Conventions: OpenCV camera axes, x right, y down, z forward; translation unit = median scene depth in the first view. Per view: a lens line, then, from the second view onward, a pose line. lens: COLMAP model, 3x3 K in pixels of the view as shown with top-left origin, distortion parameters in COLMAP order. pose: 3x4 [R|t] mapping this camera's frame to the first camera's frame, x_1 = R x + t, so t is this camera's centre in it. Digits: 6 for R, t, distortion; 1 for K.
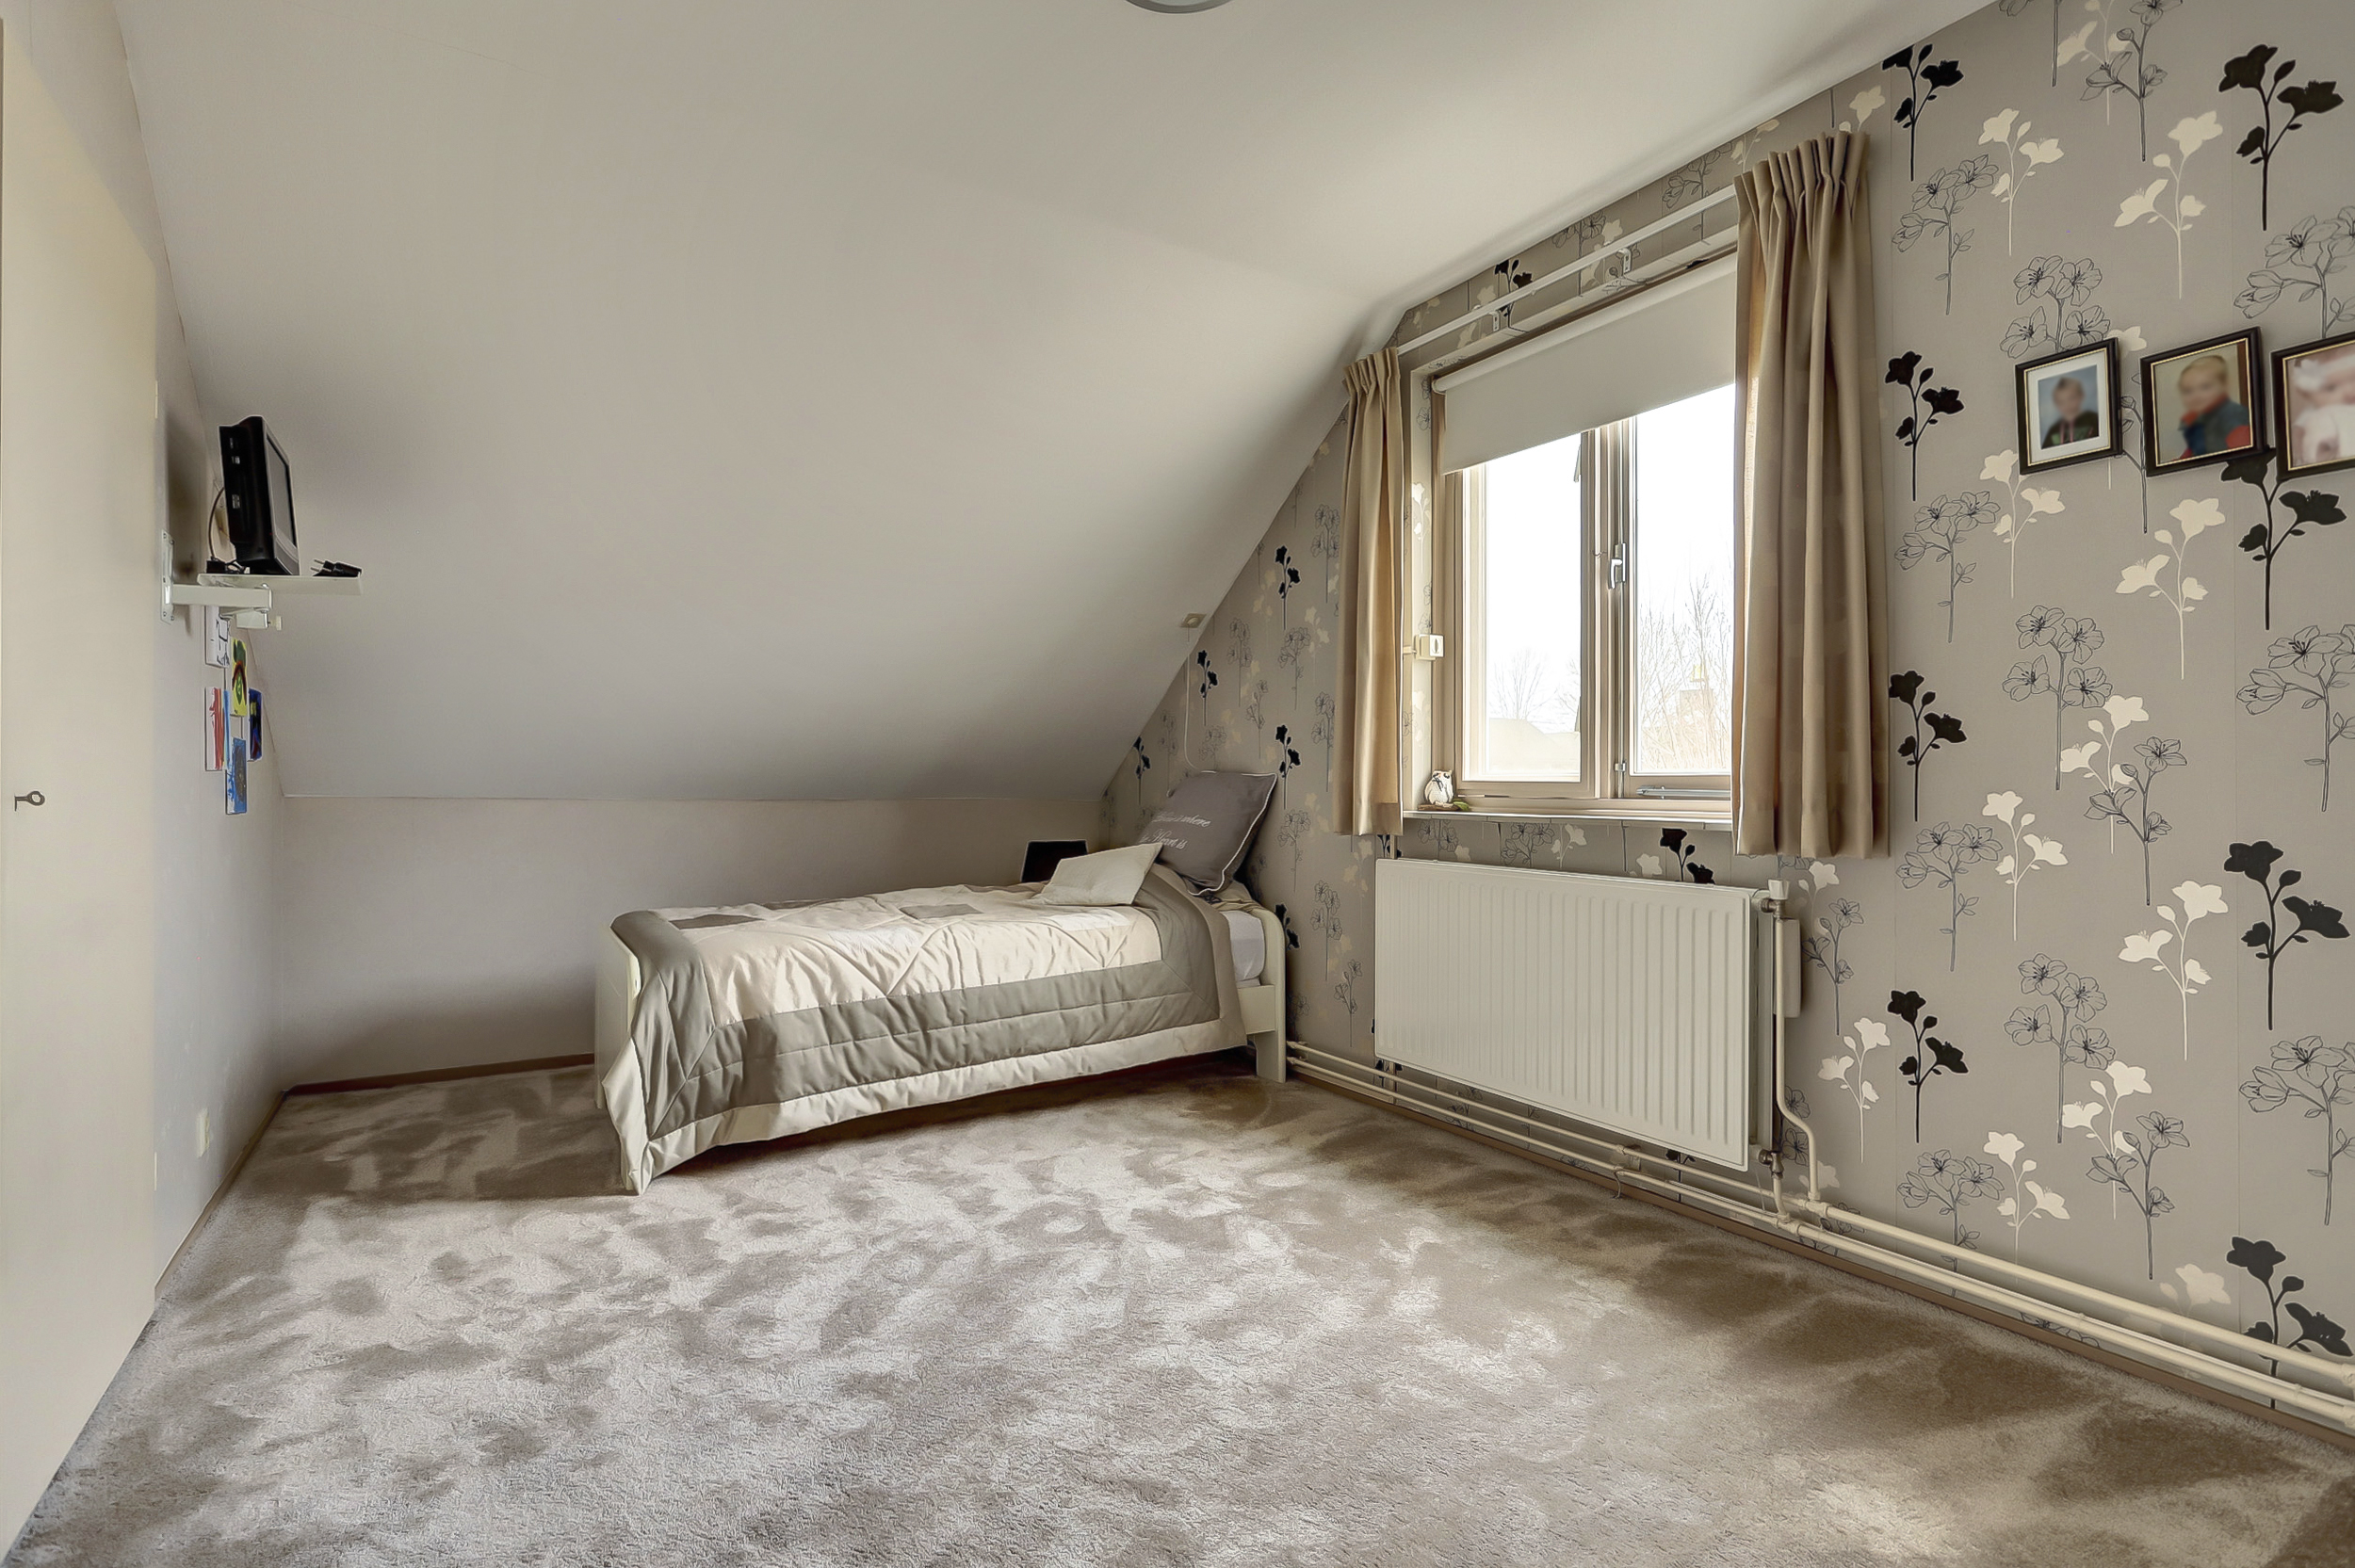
lens RADIAL K [[1139.8, 0, 1271.3], [0, 1139.8, 781.9], [0, 0, 1]] dist [-0.001180, 0.001905]
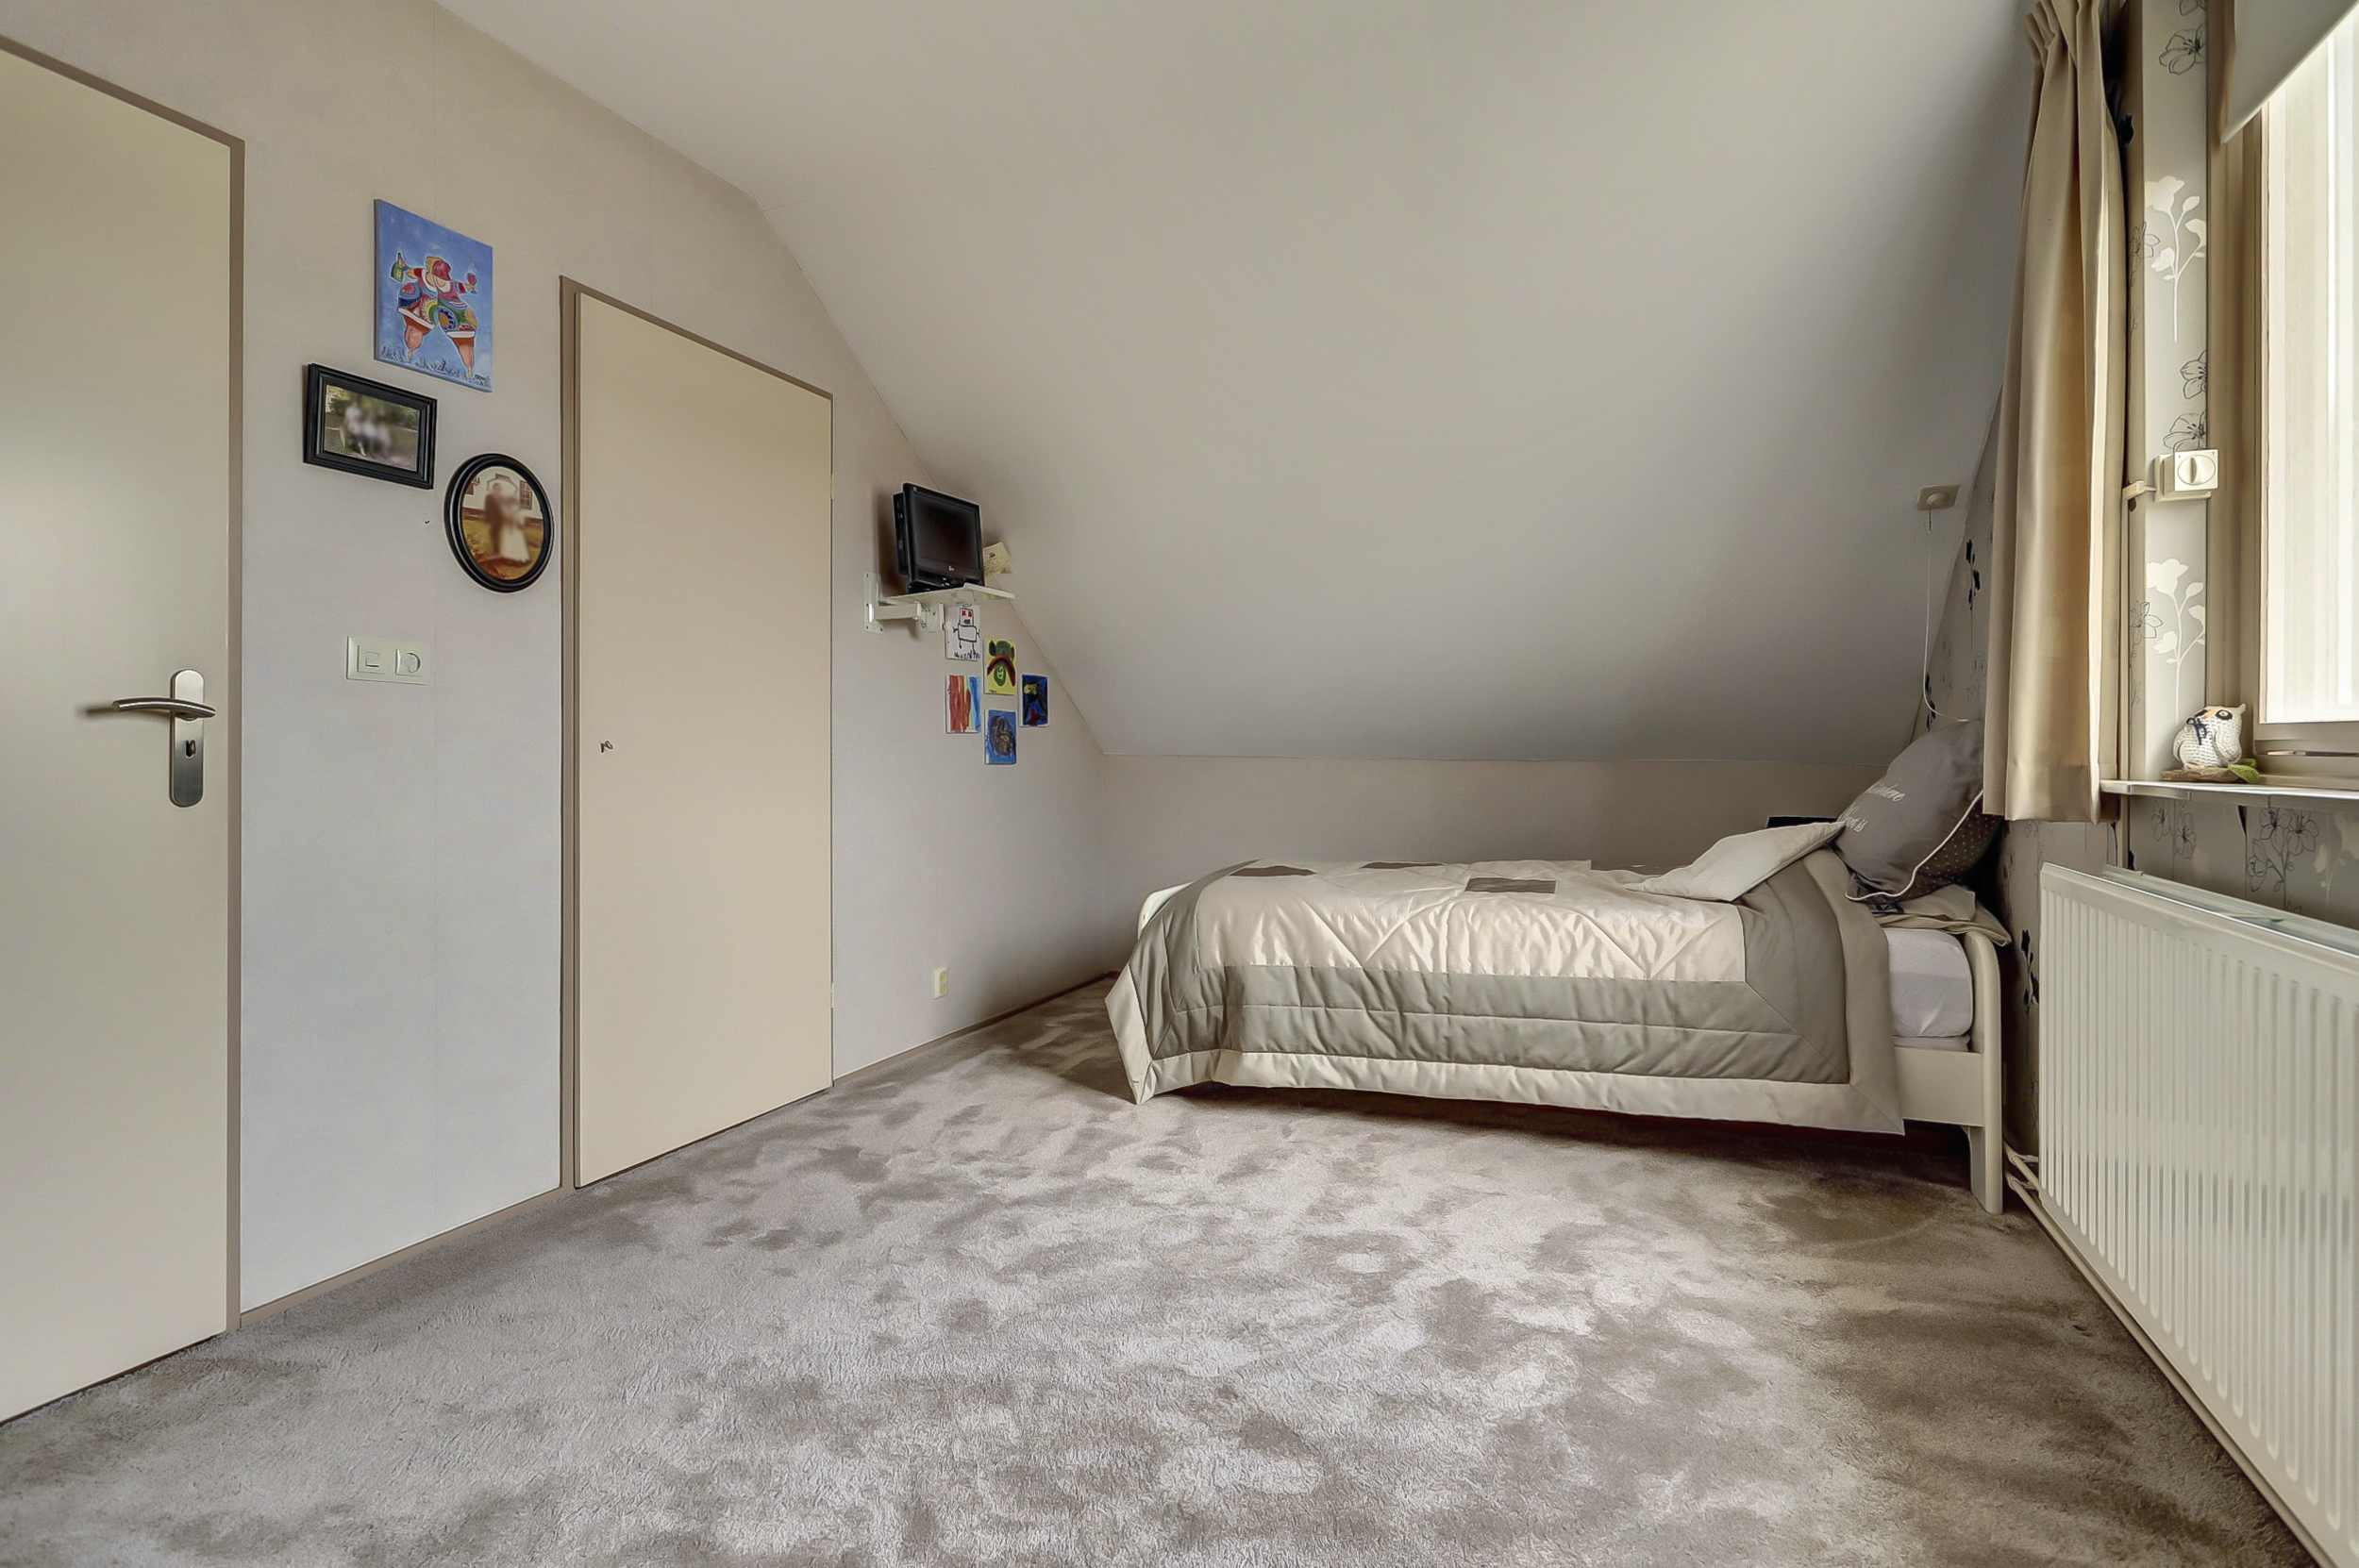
lens RADIAL K [[1183.0, 0, 1180.9], [0, 1183.0, 762.5], [0, 0, 1]] dist [-0.004763, 0.000478]
pose [[0.549060, 0.006018, -0.835761, 0.400173], [0.002304, 0.999959, 0.008713, 0.012297], [0.835780, -0.006710, 0.549024, 0.355207]]
